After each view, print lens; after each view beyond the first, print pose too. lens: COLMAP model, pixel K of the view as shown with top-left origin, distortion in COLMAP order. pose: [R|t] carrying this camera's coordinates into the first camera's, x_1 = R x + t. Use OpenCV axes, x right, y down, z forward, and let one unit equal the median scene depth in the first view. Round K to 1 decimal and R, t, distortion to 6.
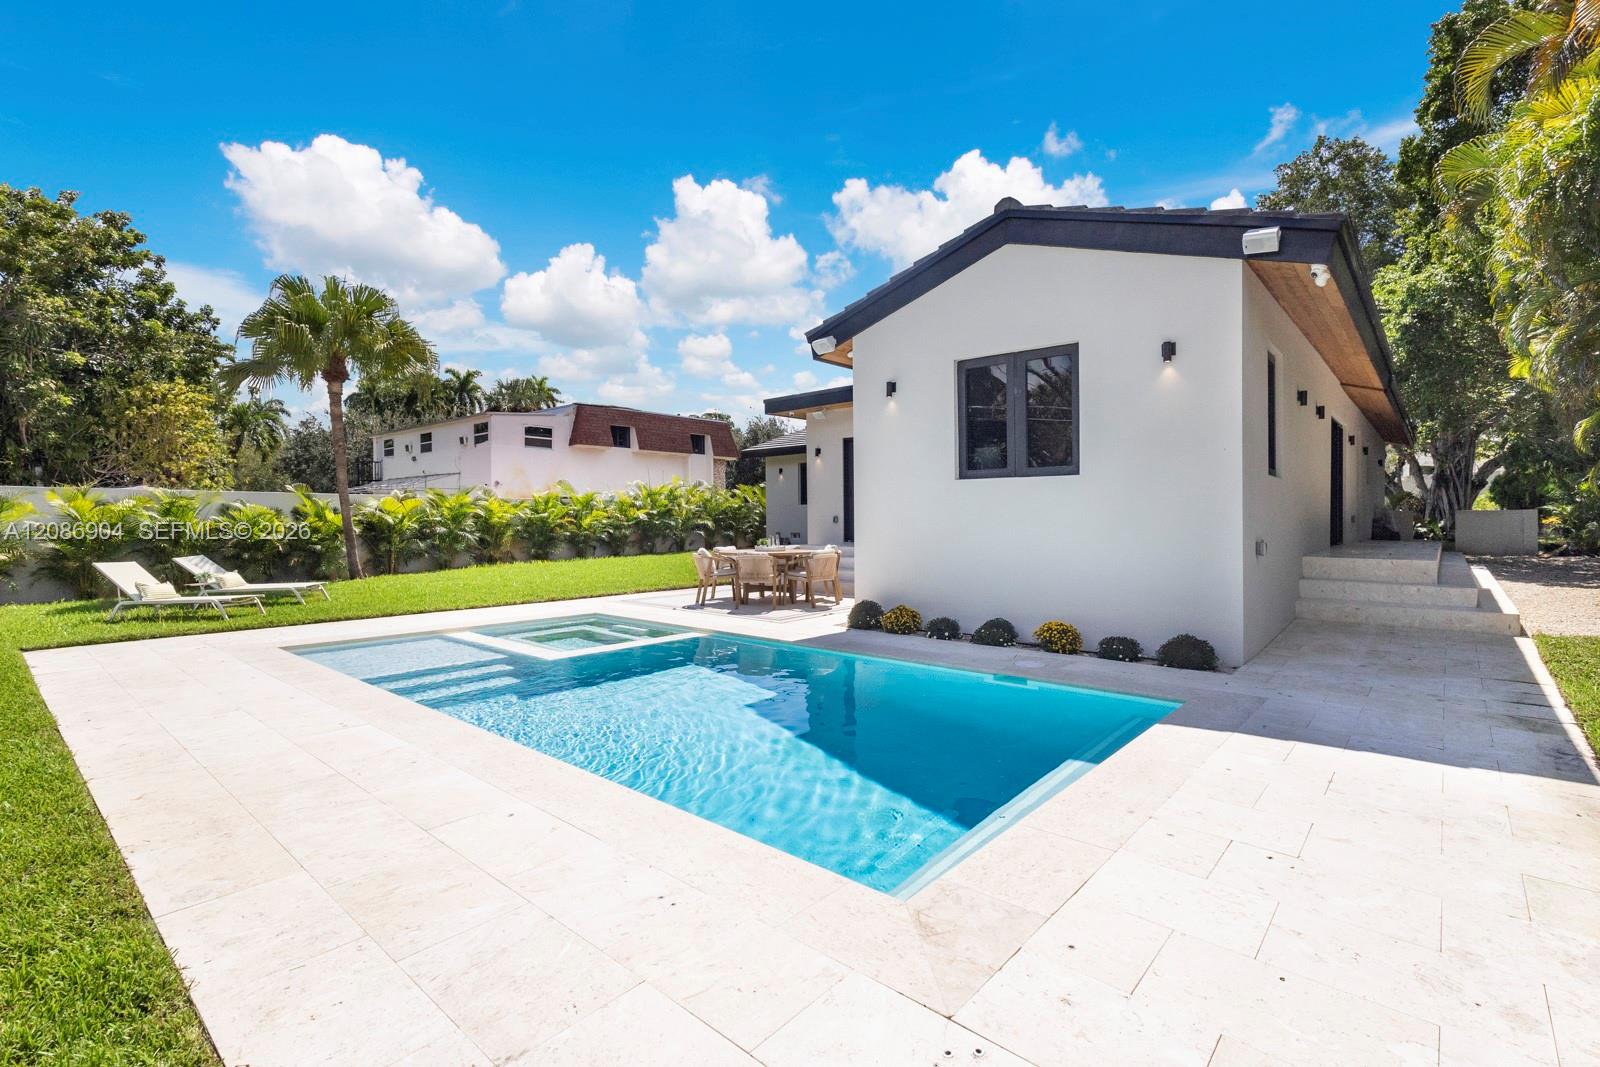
lens RADIAL K [[761.4, 0, 812.2], [0, 761.4, 523.7], [0, 0, 1]] dist [0.004522, -0.000159]
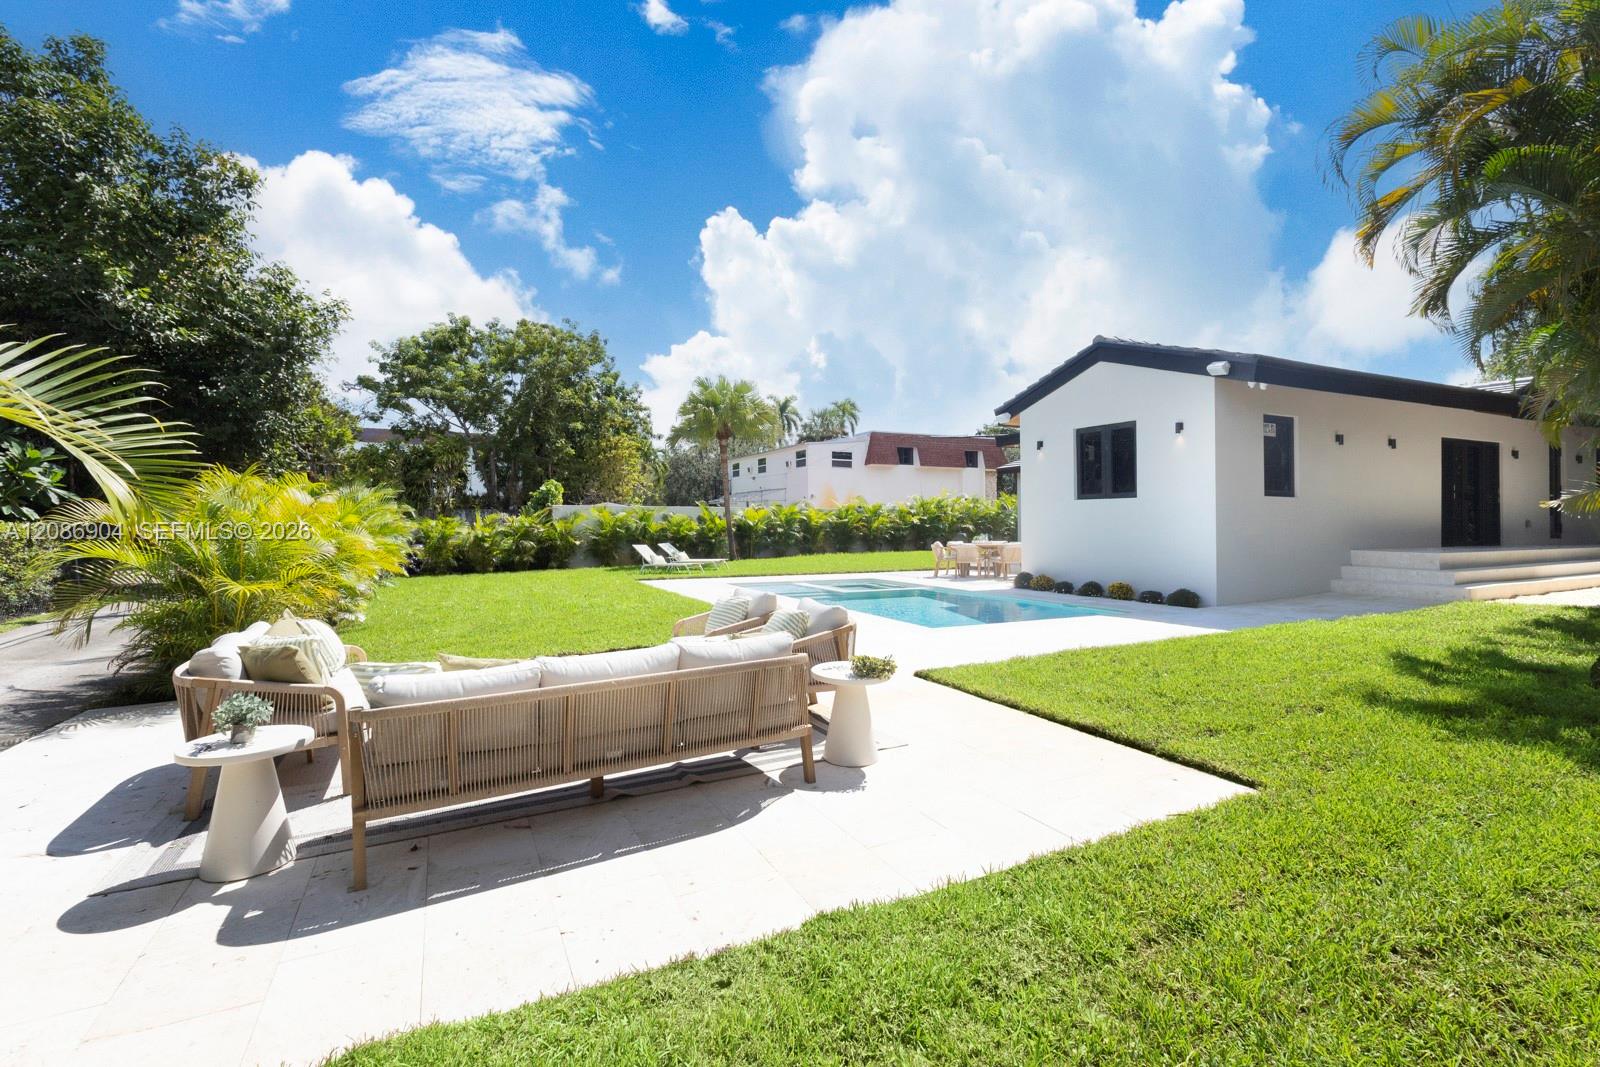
lens RADIAL K [[761.4, 0, 788.9], [0, 761.4, 529.6], [0, 0, 1]] dist [0.004522, -0.000159]
pose [[0.914833, 0.003822, -0.403814, 0.119040], [-0.003034, 0.999992, 0.002591, 0.002279], [0.403820, -0.001145, 0.914838, -0.323390]]
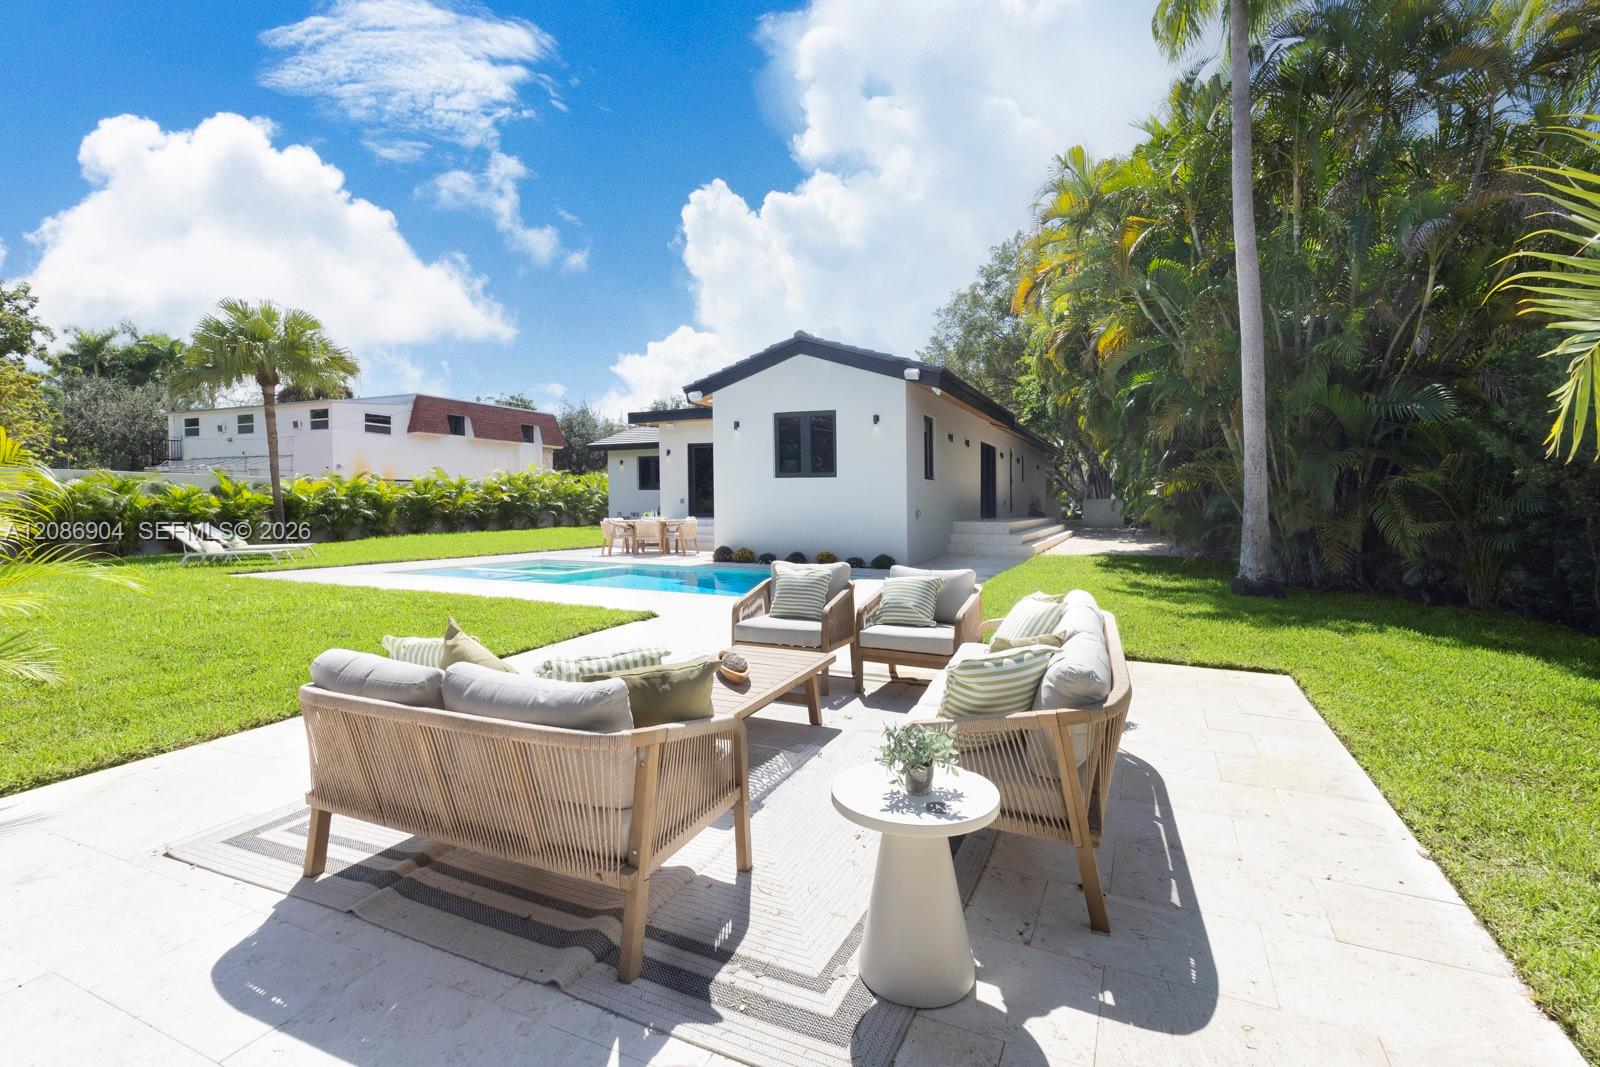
lens RADIAL K [[761.4, 0, 822.9], [0, 761.4, 512.3], [0, 0, 1]] dist [0.004522, -0.000159]
pose [[0.960564, 0.003305, 0.278040, -0.084370], [-0.004382, 0.999985, 0.003252, 0.007473], [-0.278025, -0.004343, 0.960564, -0.323182]]
